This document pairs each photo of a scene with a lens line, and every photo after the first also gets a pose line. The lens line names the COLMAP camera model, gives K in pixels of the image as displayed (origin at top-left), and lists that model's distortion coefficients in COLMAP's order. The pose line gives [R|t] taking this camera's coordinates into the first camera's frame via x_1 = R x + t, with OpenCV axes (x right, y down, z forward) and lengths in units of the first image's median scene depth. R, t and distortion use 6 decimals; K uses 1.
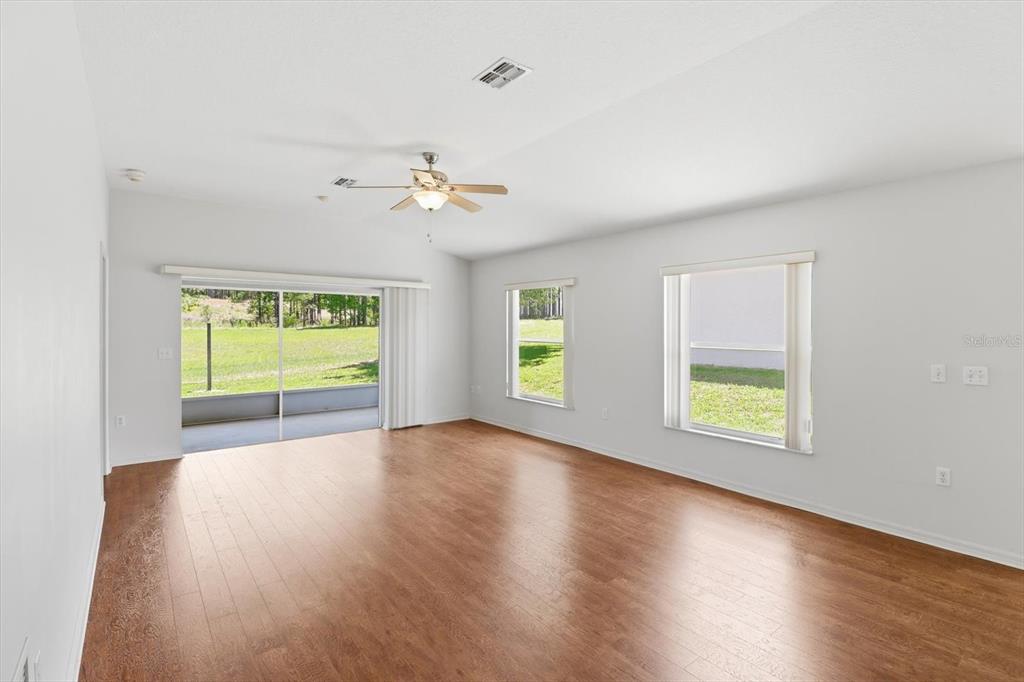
lens RADIAL K [[482.4, 0, 513.2], [0, 482.4, 323.3], [0, 0, 1]] dist [0.001954, -0.014492]
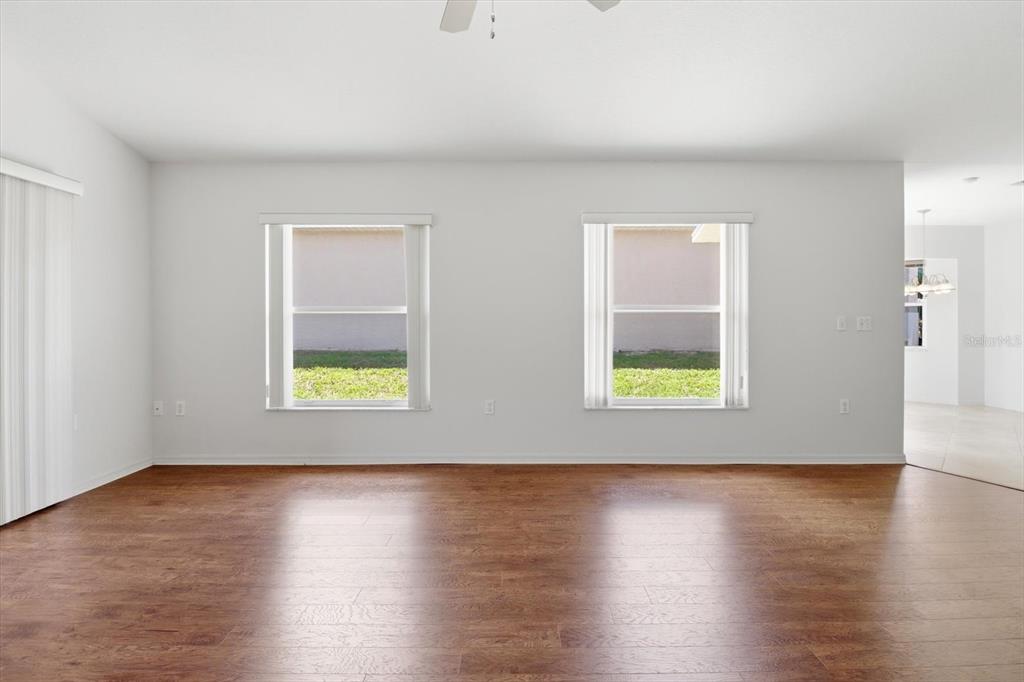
lens RADIAL K [[482.4, 0, 513.2], [0, 482.4, 323.3], [0, 0, 1]] dist [0.001954, -0.014492]
pose [[0.615802, -0.005280, 0.787883, -0.333170], [-0.001714, 0.999966, 0.008041, 0.052702], [-0.787899, -0.006302, 0.615772, 0.495555]]
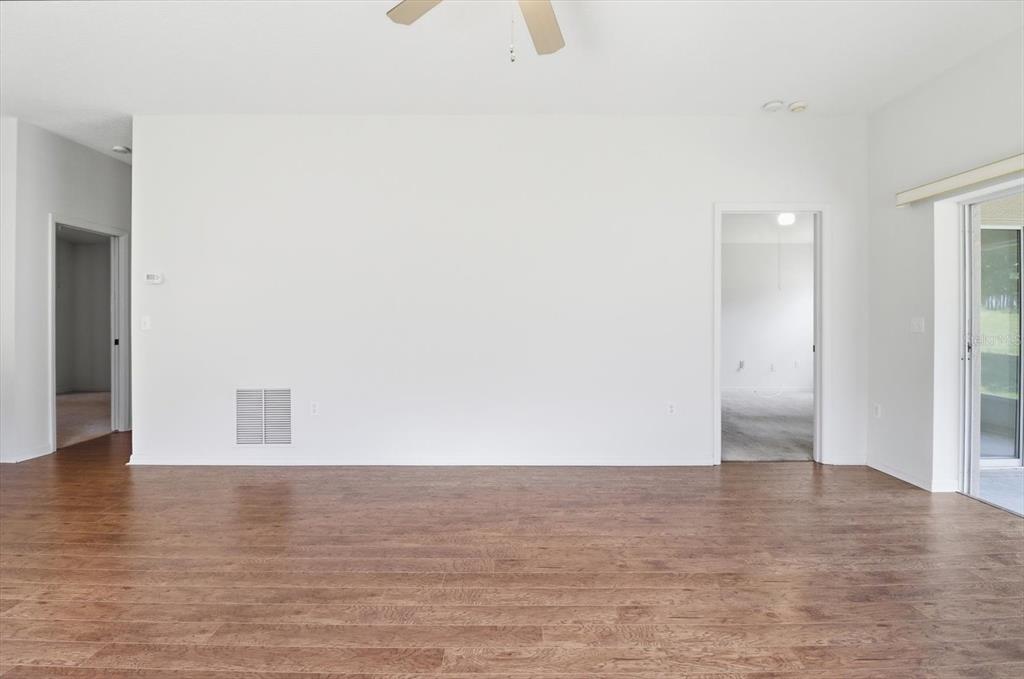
lens RADIAL K [[482.4, 0, 513.2], [0, 482.4, 321.8], [0, 0, 1]] dist [0.001954, -0.014492]
pose [[-0.616918, -0.000655, -0.787027, 0.126361], [0.002108, 0.999995, -0.002486, 0.053615], [0.787024, -0.003193, -0.616914, 0.870805]]
